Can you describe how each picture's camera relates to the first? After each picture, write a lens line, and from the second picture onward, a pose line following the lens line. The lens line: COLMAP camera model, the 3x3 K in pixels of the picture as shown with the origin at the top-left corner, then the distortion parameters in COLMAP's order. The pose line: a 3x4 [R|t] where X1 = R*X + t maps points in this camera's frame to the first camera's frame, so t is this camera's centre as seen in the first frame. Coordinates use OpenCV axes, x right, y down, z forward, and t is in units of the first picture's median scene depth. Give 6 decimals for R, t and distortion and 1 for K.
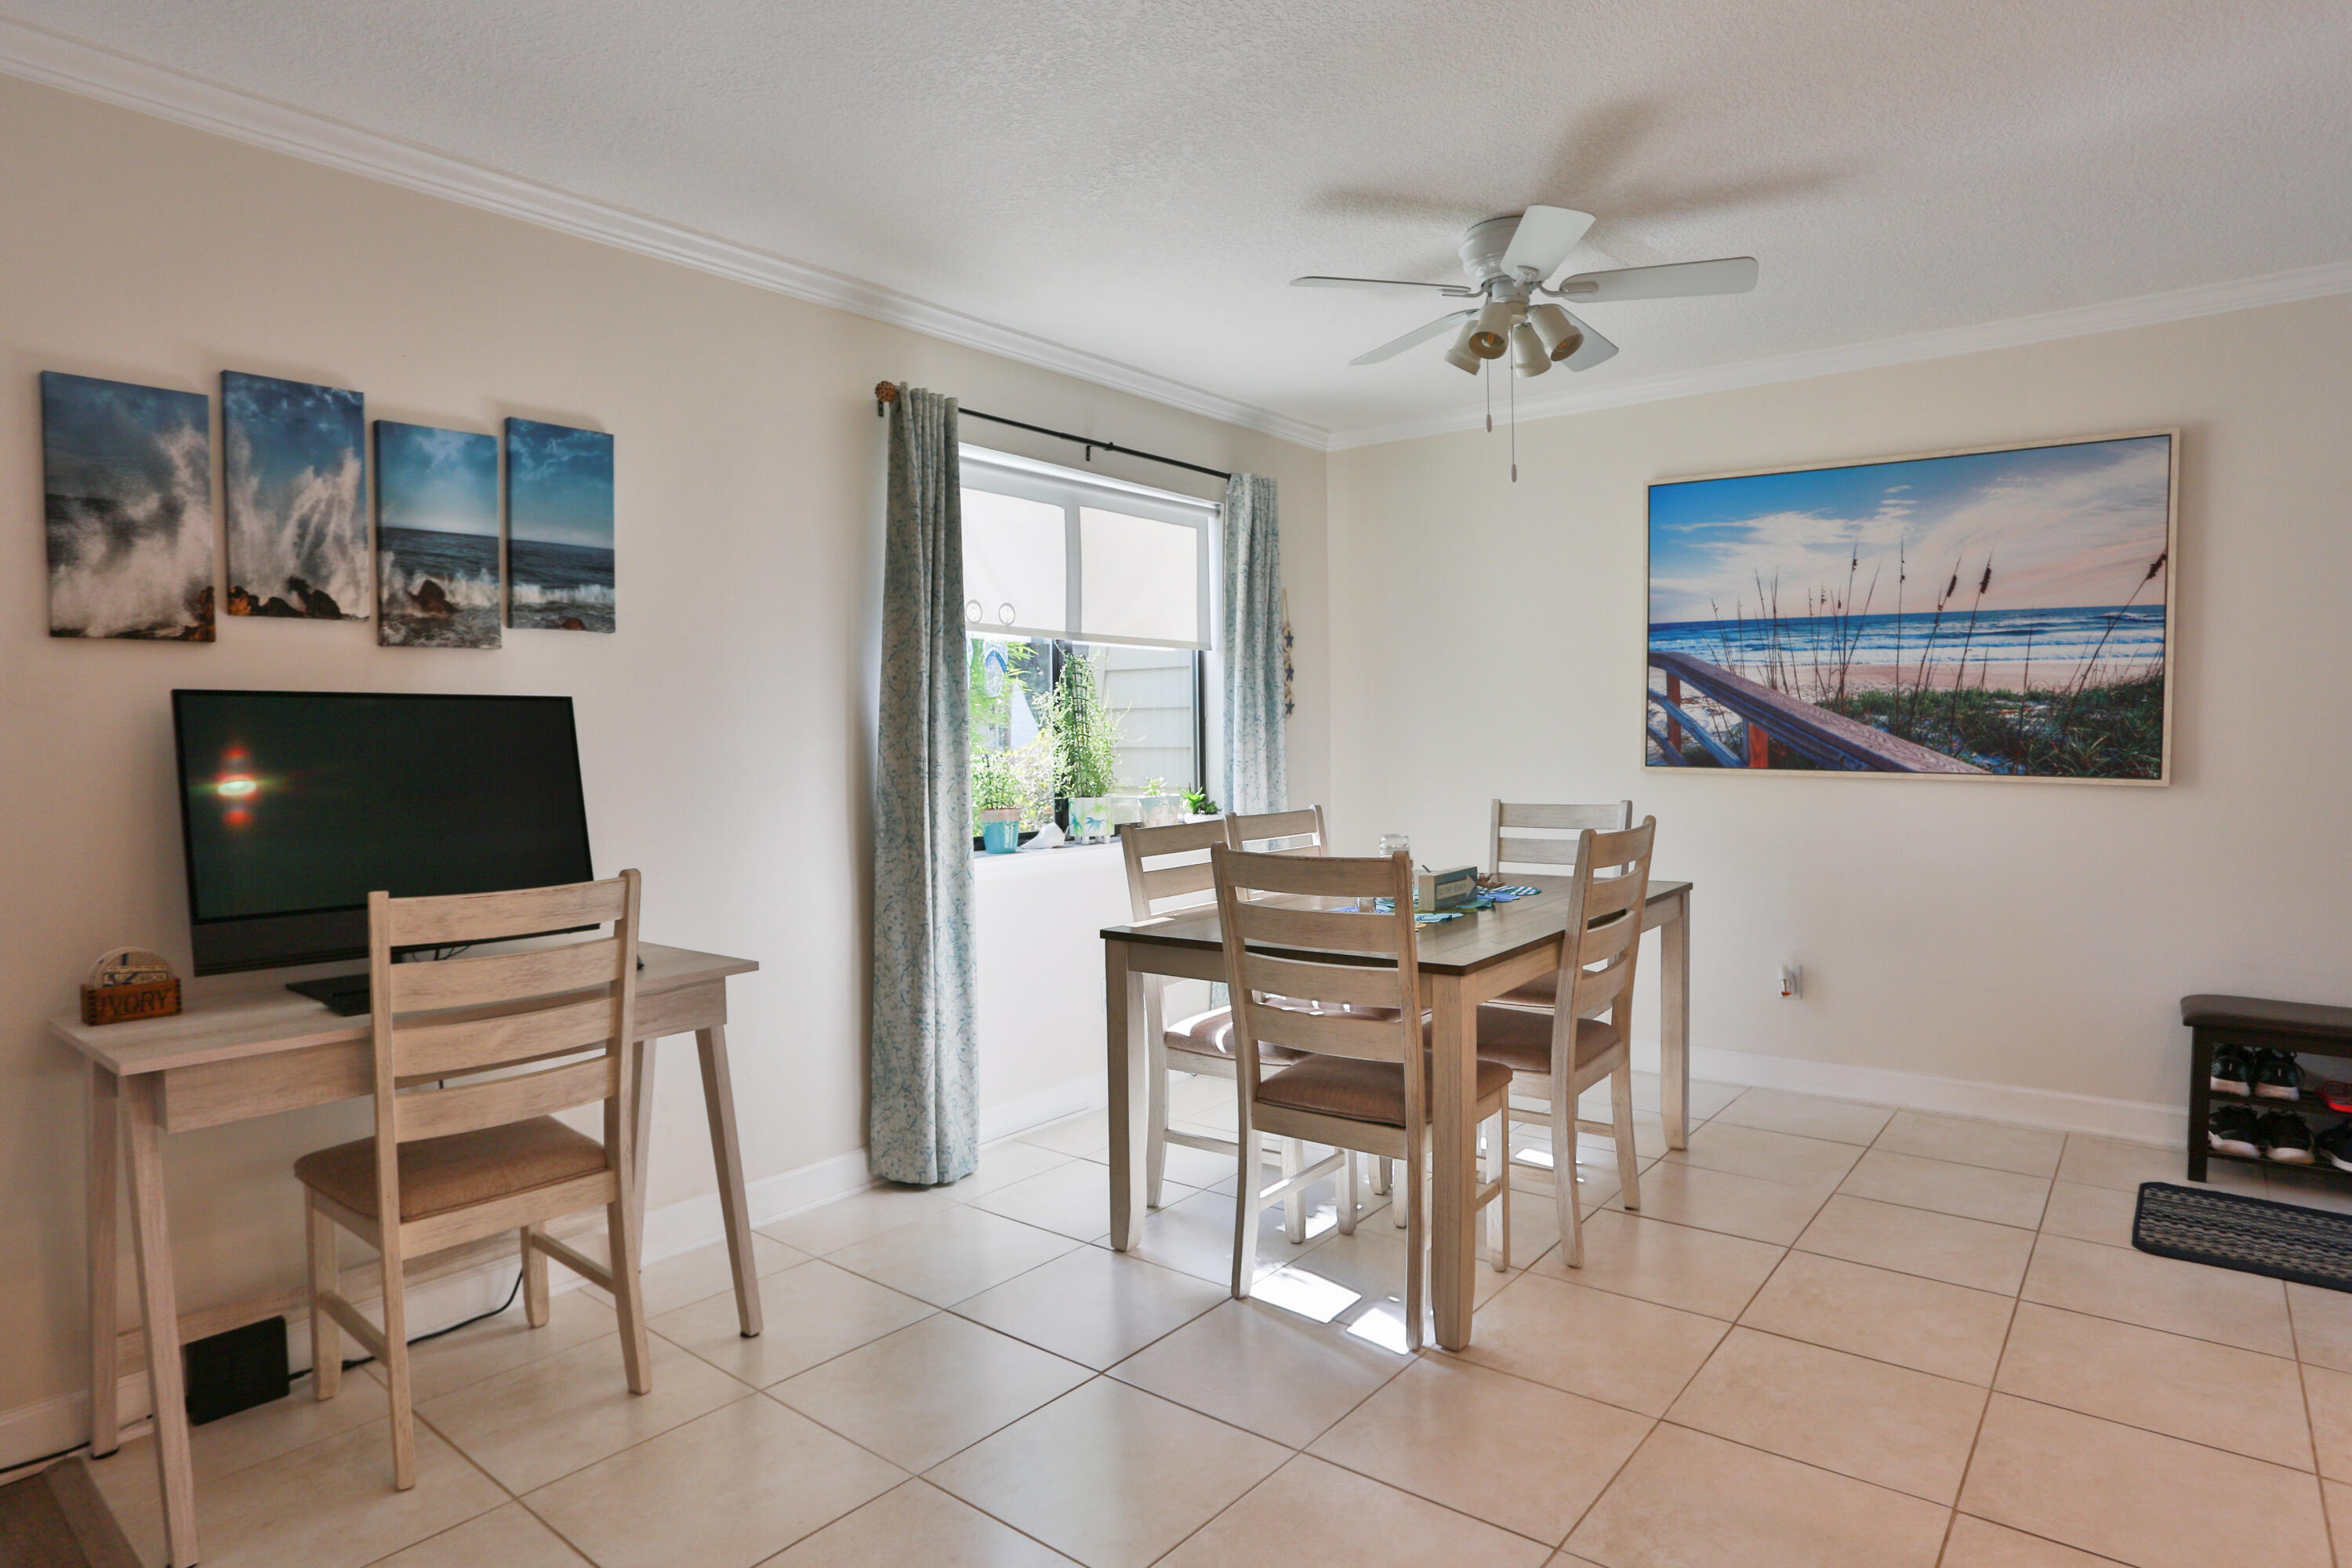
lens RADIAL K [[1256.2, 0, 1173.2], [0, 1256.2, 769.7], [0, 0, 1]] dist [-0.077038, 0.036647]
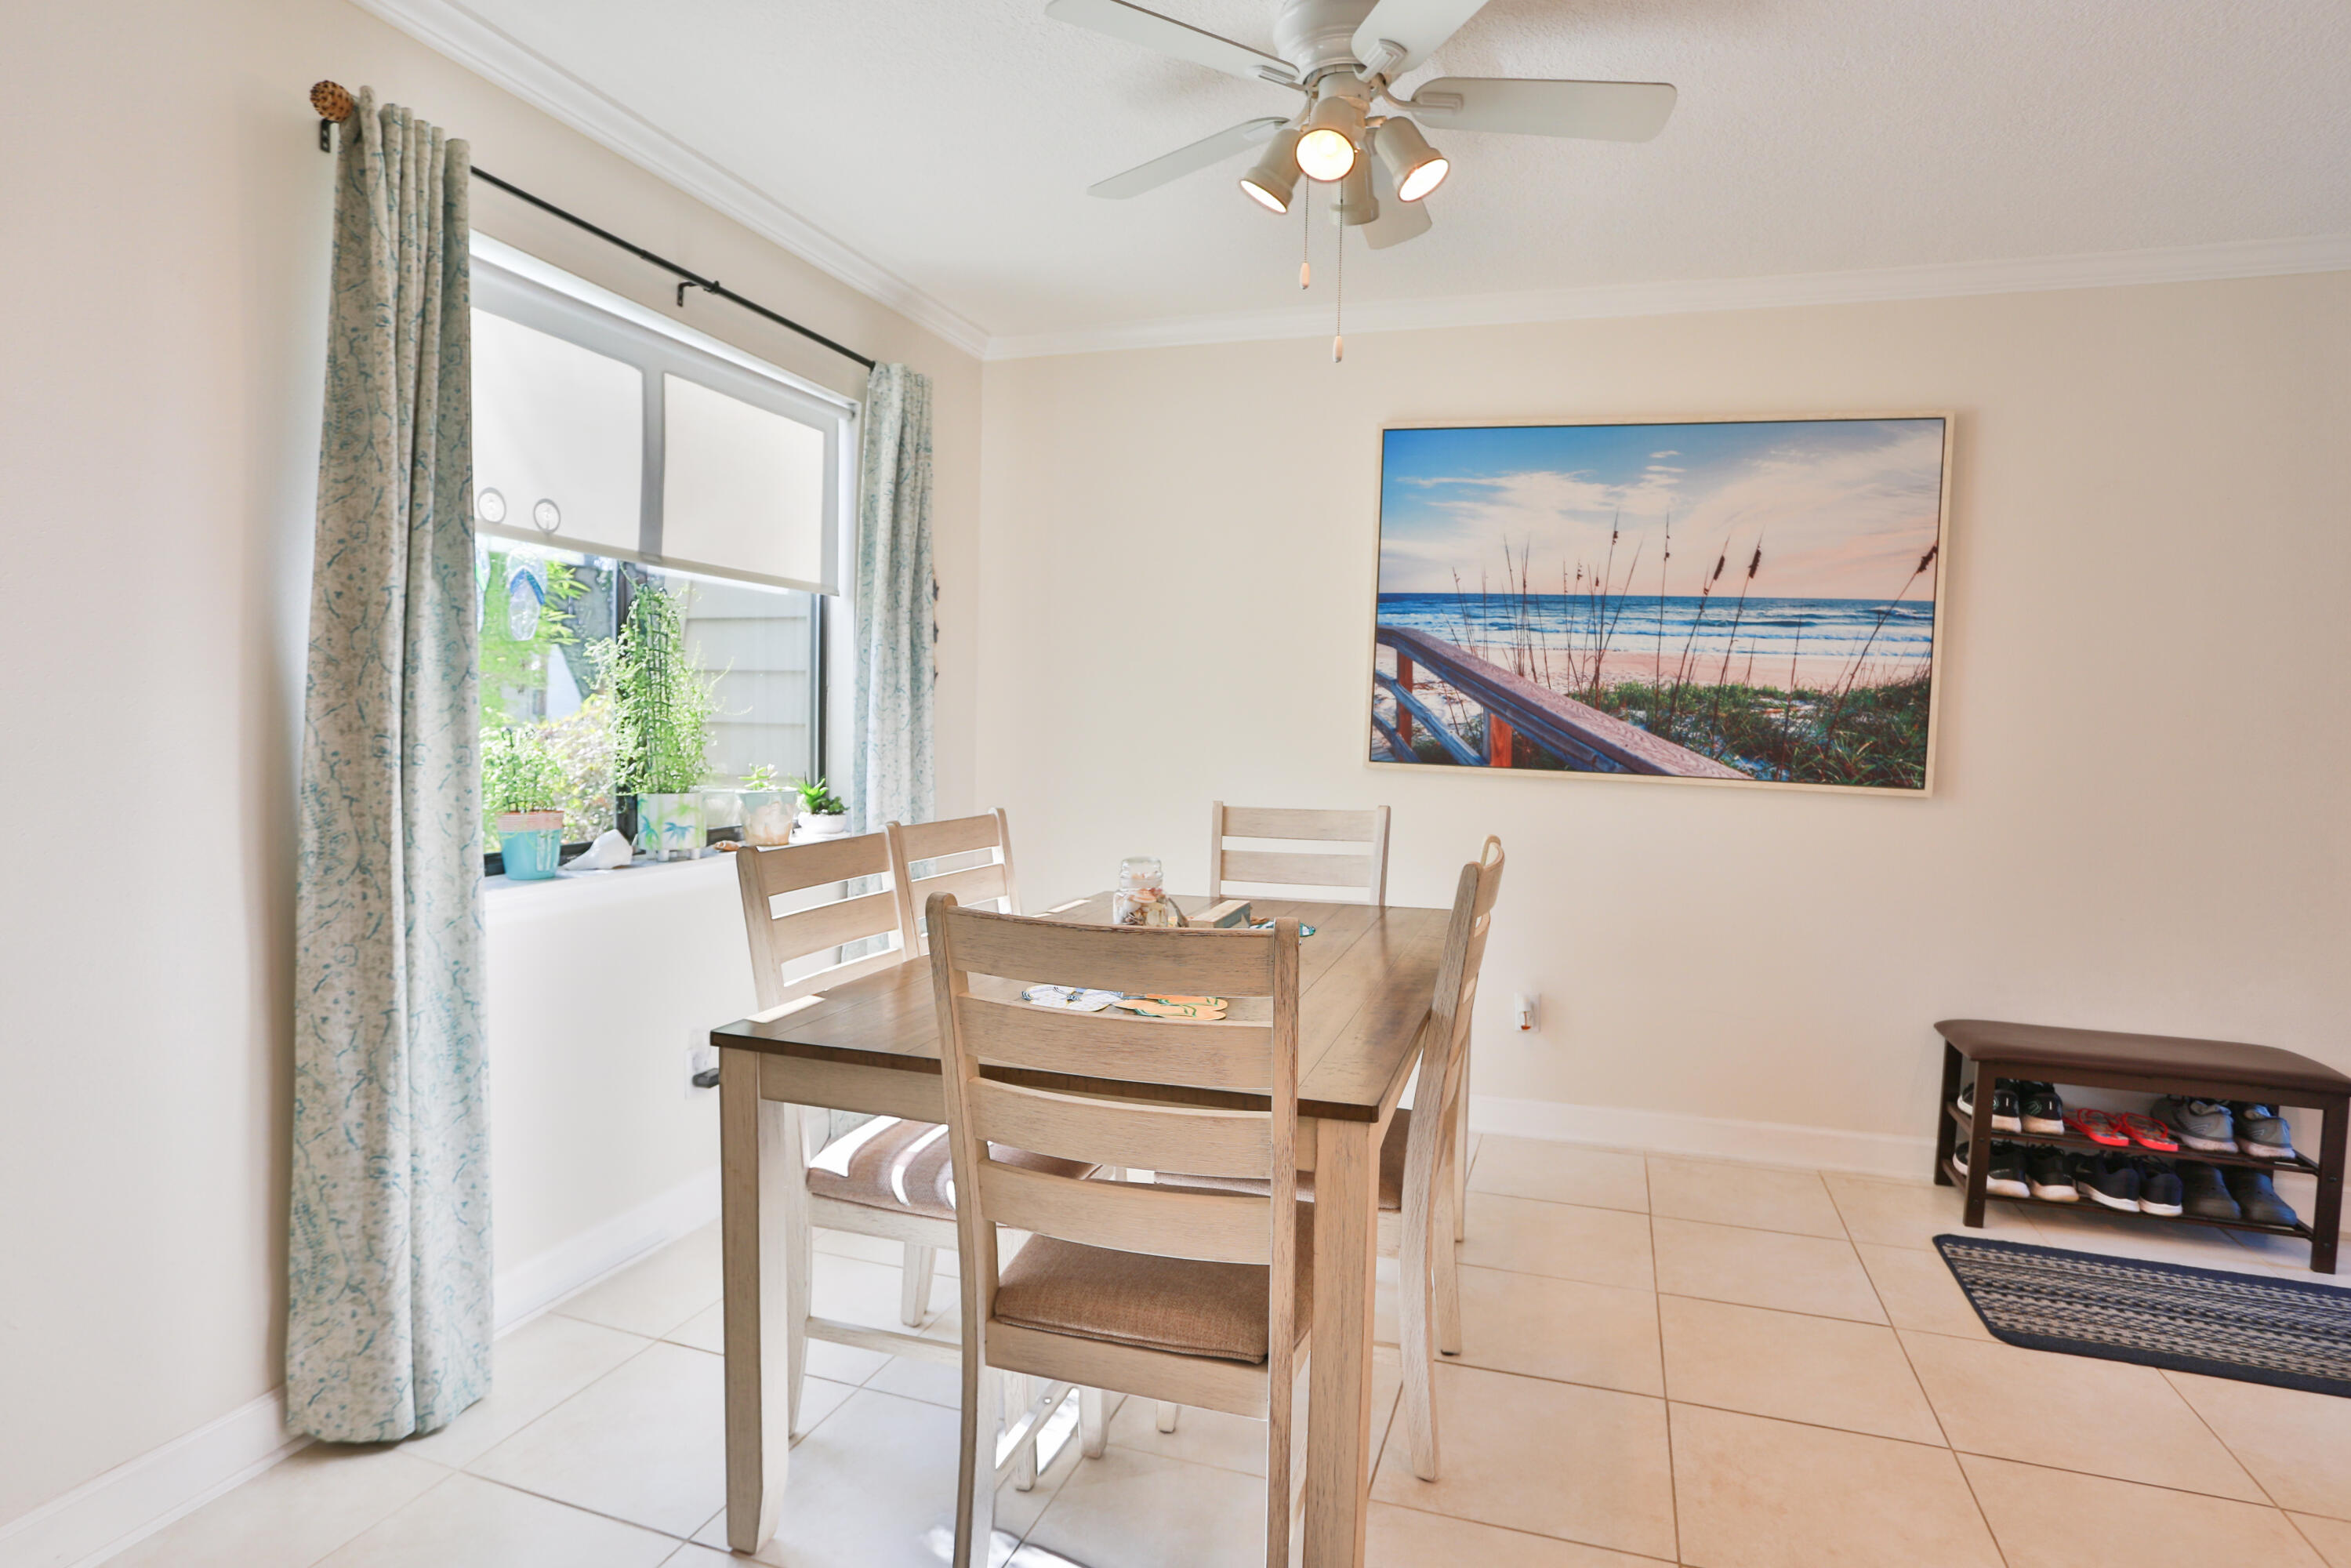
lens RADIAL K [[1255.7, 0, 1172.7], [0, 1255.7, 769.7], [0, 0, 1]] dist [-0.077038, 0.036647]
pose [[0.941378, 0.015974, 0.336975, -0.039853], [-0.021549, 0.999686, 0.012811, -0.006231], [-0.336664, -0.019322, 0.941427, 0.285855]]
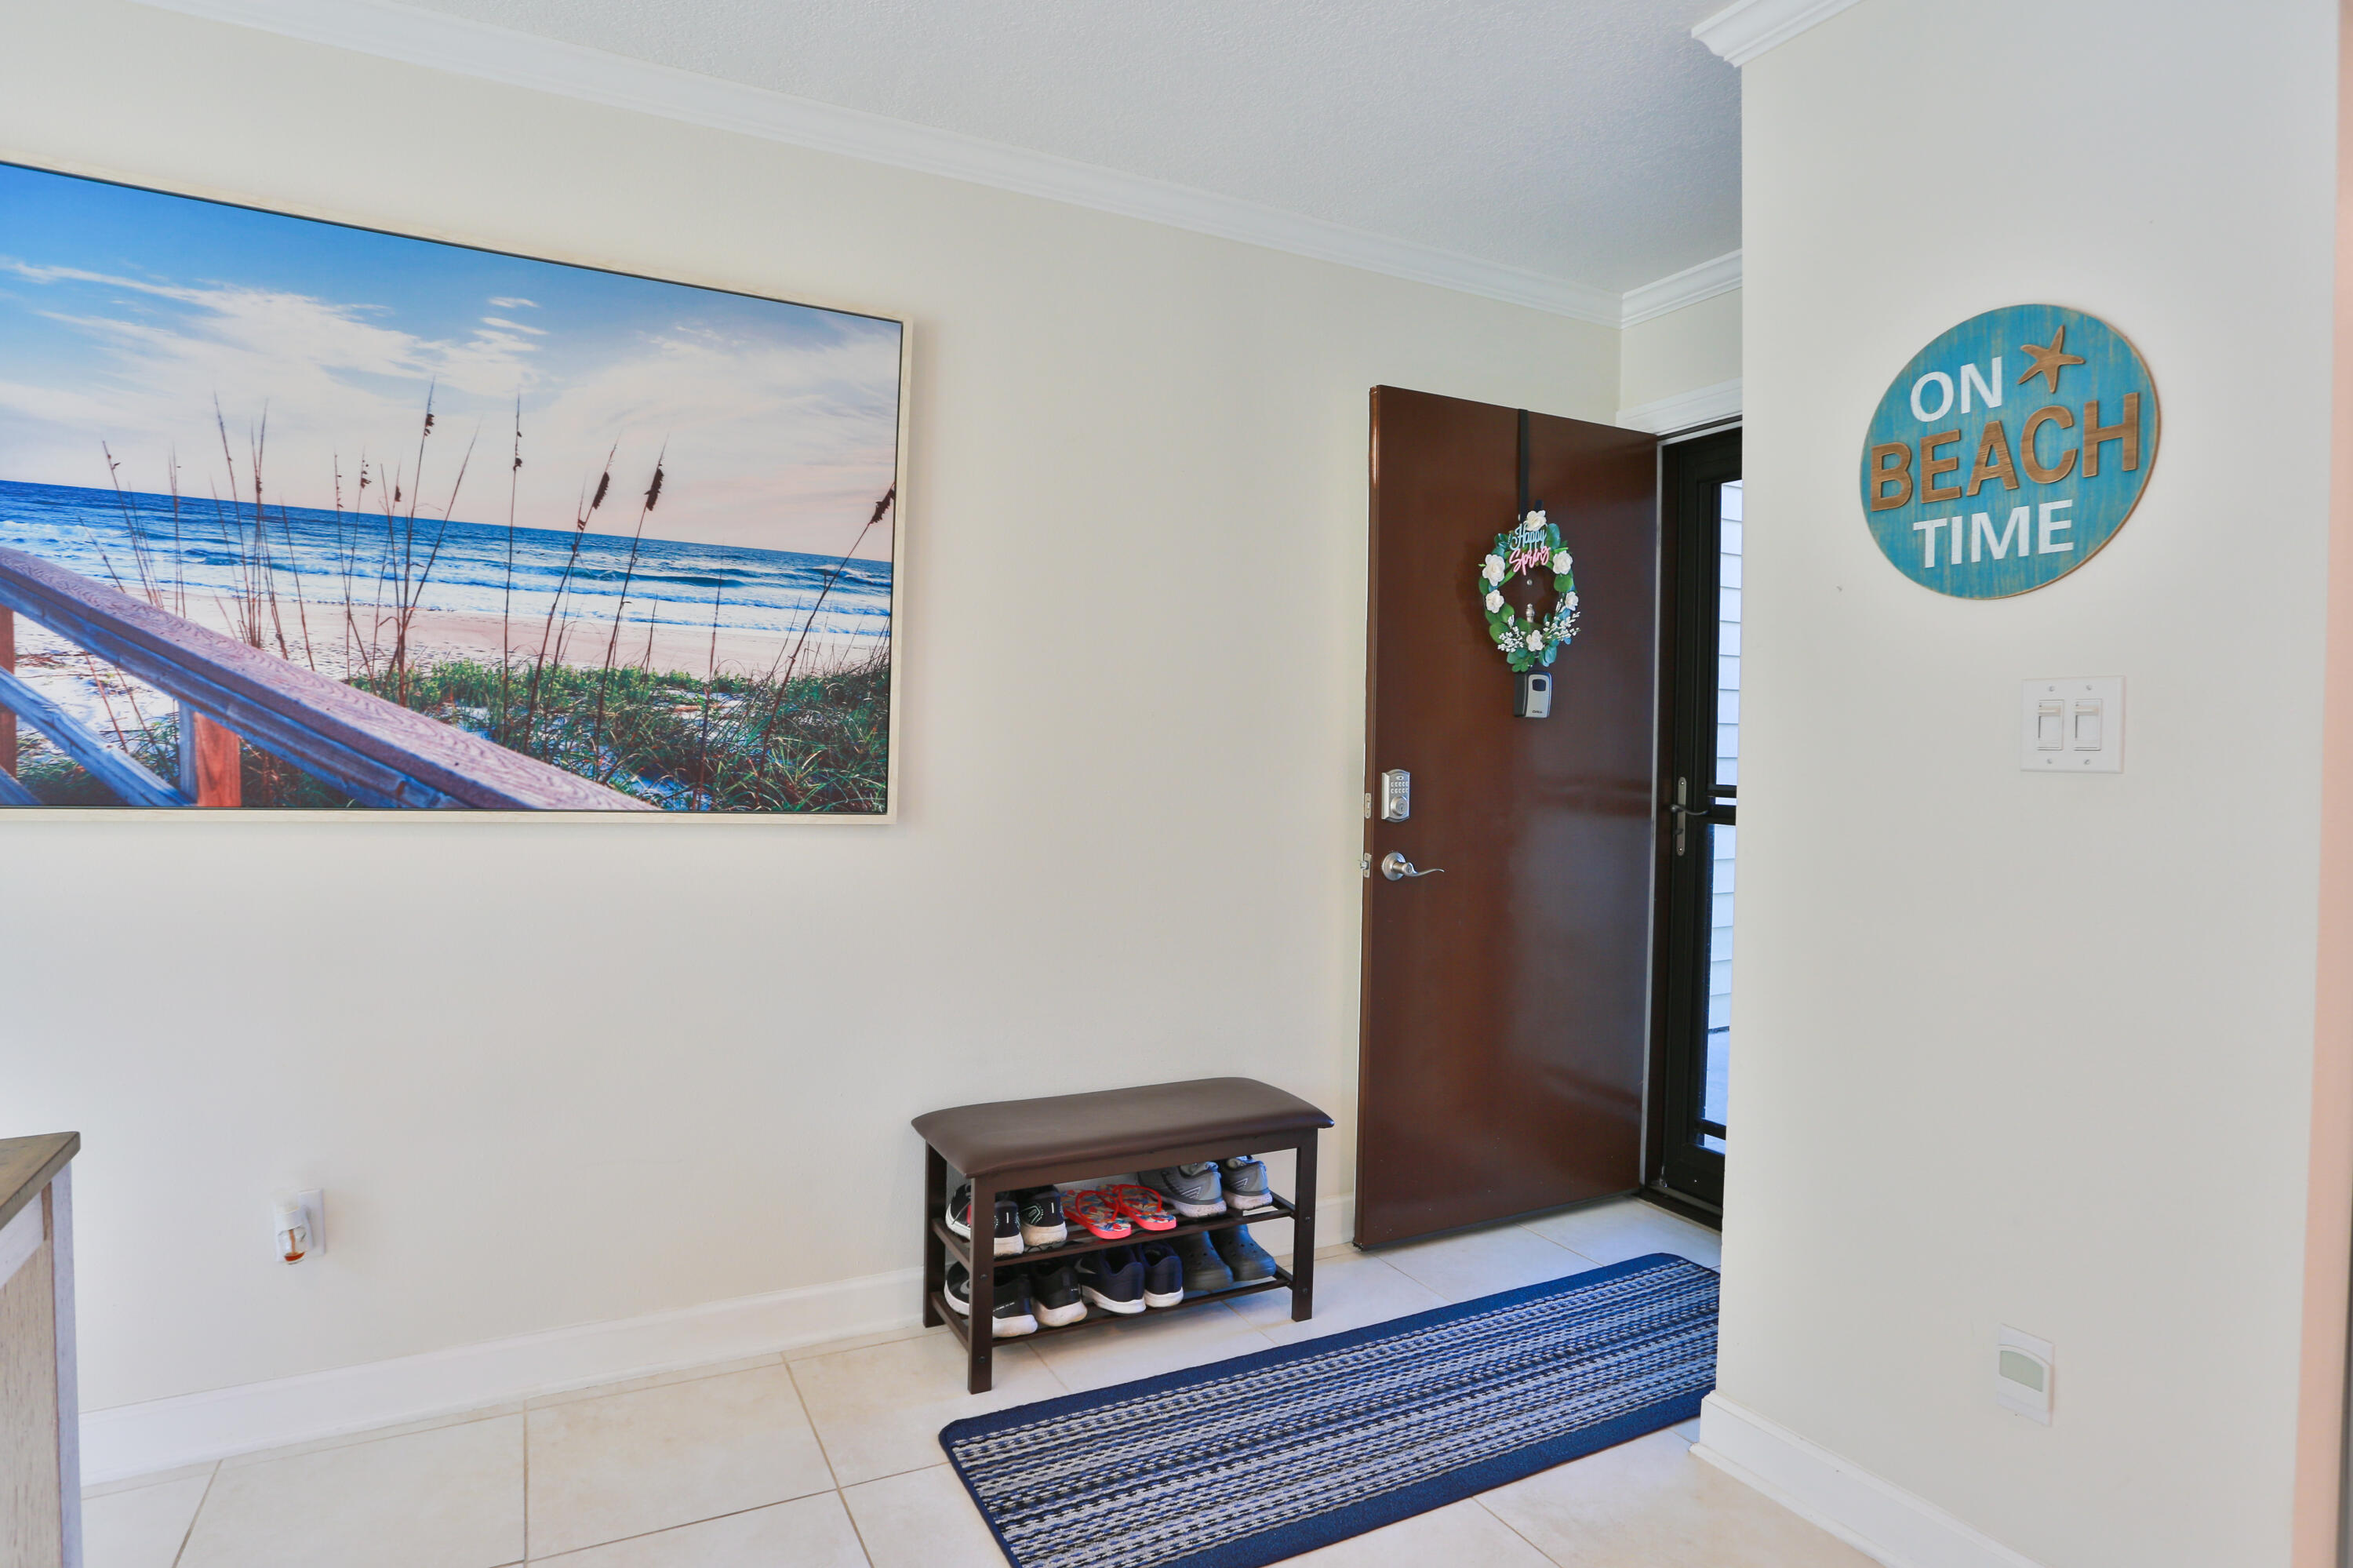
lens RADIAL K [[1256.8, 0, 1173.7], [0, 1256.8, 769.7], [0, 0, 1]] dist [-0.077038, 0.036647]
pose [[0.391528, -0.005051, 0.920152, 0.202532], [0.006881, 0.999973, 0.002561, -0.016526], [-0.920141, 0.005329, 0.391552, 0.523154]]
